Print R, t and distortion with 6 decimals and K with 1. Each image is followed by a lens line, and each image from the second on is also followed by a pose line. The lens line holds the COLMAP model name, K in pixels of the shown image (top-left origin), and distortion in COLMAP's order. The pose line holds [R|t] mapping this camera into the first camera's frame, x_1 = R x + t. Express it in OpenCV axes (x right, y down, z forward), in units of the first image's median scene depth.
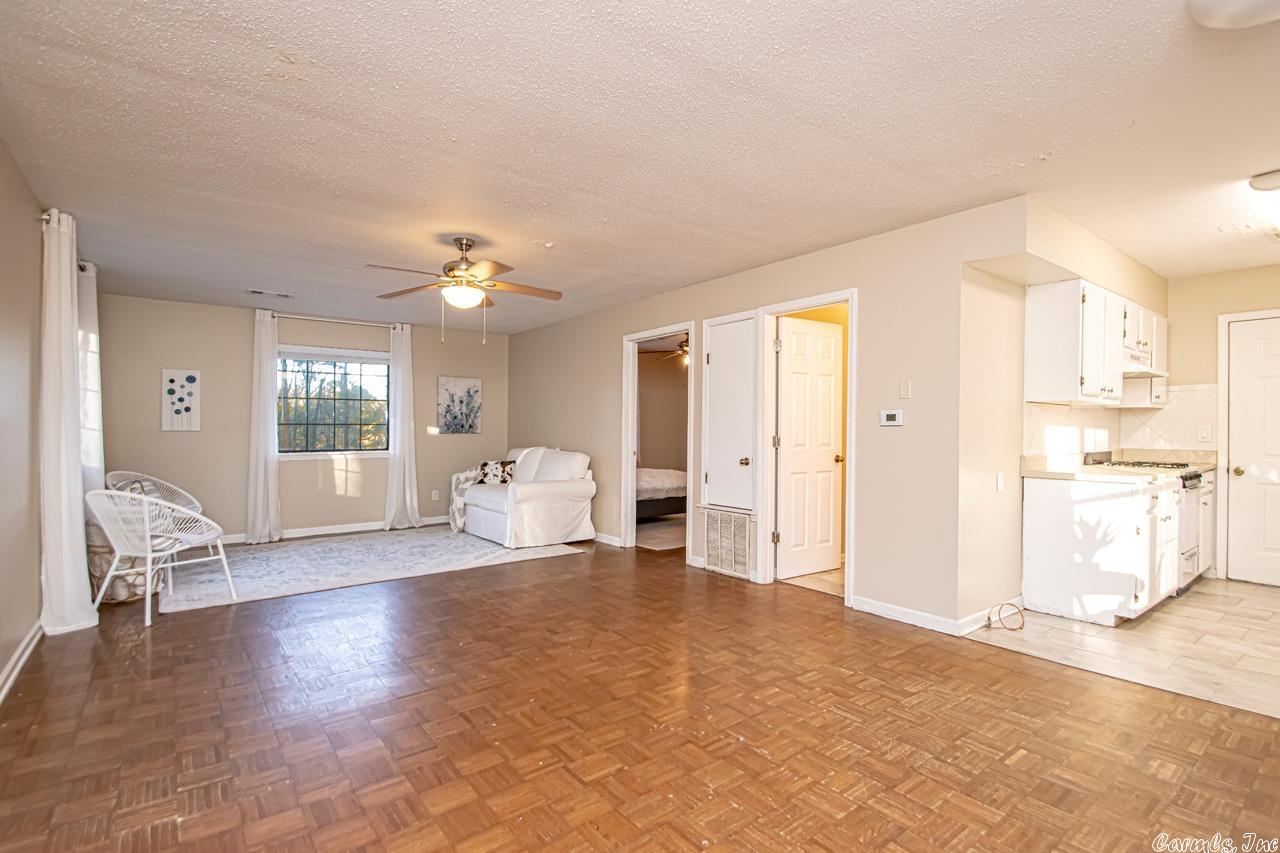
lens RADIAL K [[593.5, 0, 648.2], [0, 593.5, 429.0], [0, 0, 1]] dist [0.001663, -0.013482]
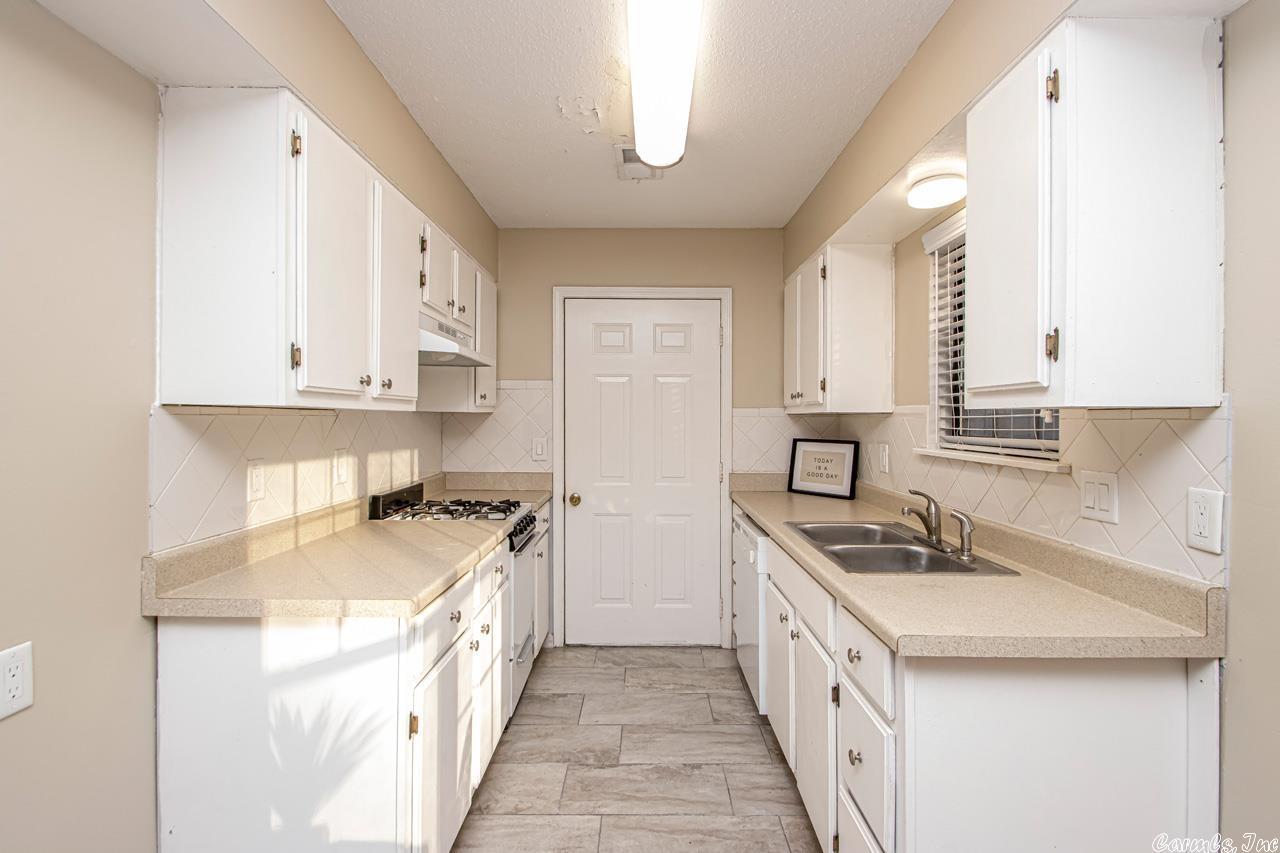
lens RADIAL K [[593.5, 0, 648.2], [0, 593.5, 429.0], [0, 0, 1]] dist [0.001663, -0.013482]
pose [[0.598655, -0.017588, 0.800814, 0.450064], [0.000787, 0.999771, 0.021369, -0.032895], [-0.801007, -0.012162, 0.598532, 0.464553]]
